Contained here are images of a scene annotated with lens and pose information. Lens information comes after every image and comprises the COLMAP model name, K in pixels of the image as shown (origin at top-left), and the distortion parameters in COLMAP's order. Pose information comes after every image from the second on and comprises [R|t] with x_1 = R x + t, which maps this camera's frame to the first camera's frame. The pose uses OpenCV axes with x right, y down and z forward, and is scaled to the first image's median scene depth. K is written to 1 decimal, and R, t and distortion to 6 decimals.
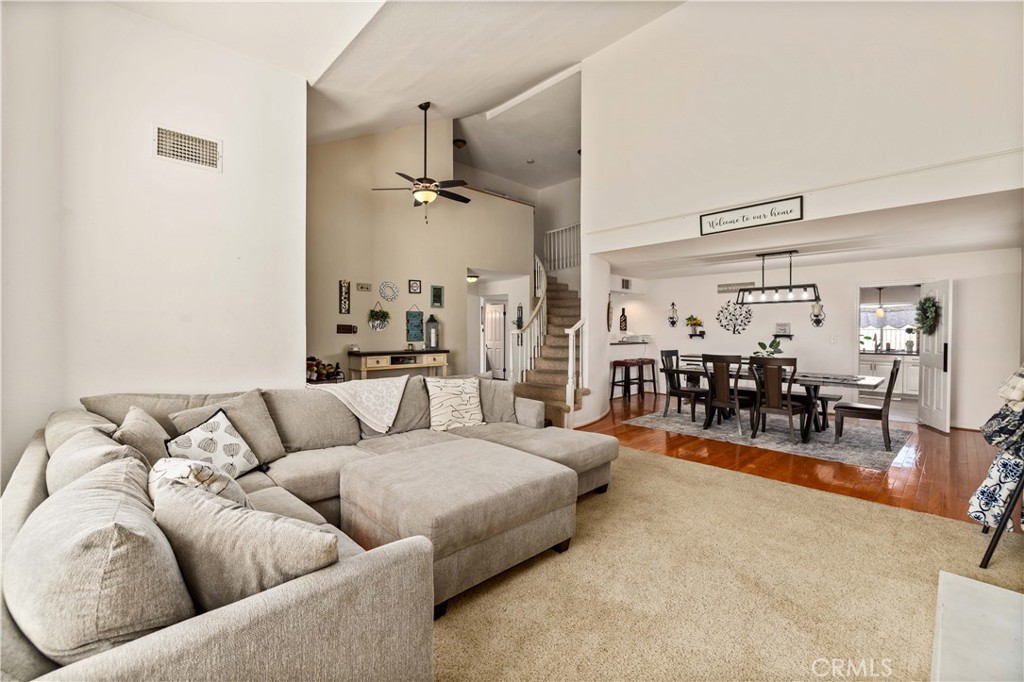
lens RADIAL K [[431.9, 0, 510.3], [0, 431.9, 334.8], [0, 0, 1]] dist [-0.001664, -0.000142]
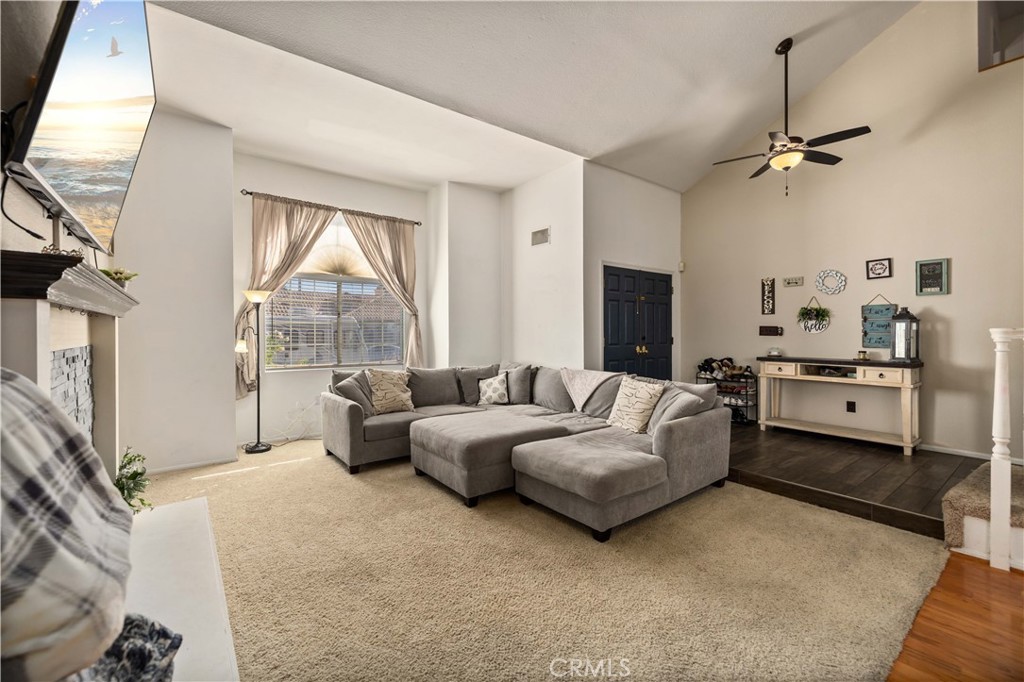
lens RADIAL K [[431.9, 0, 507.8], [0, 431.9, 337.6], [0, 0, 1]] dist [-0.001664, -0.000142]
pose [[-0.110629, 0.012099, -0.993788, 0.582093], [-0.008782, 0.999875, 0.013151, -0.005949], [0.993823, 0.010182, -0.110509, 0.533502]]
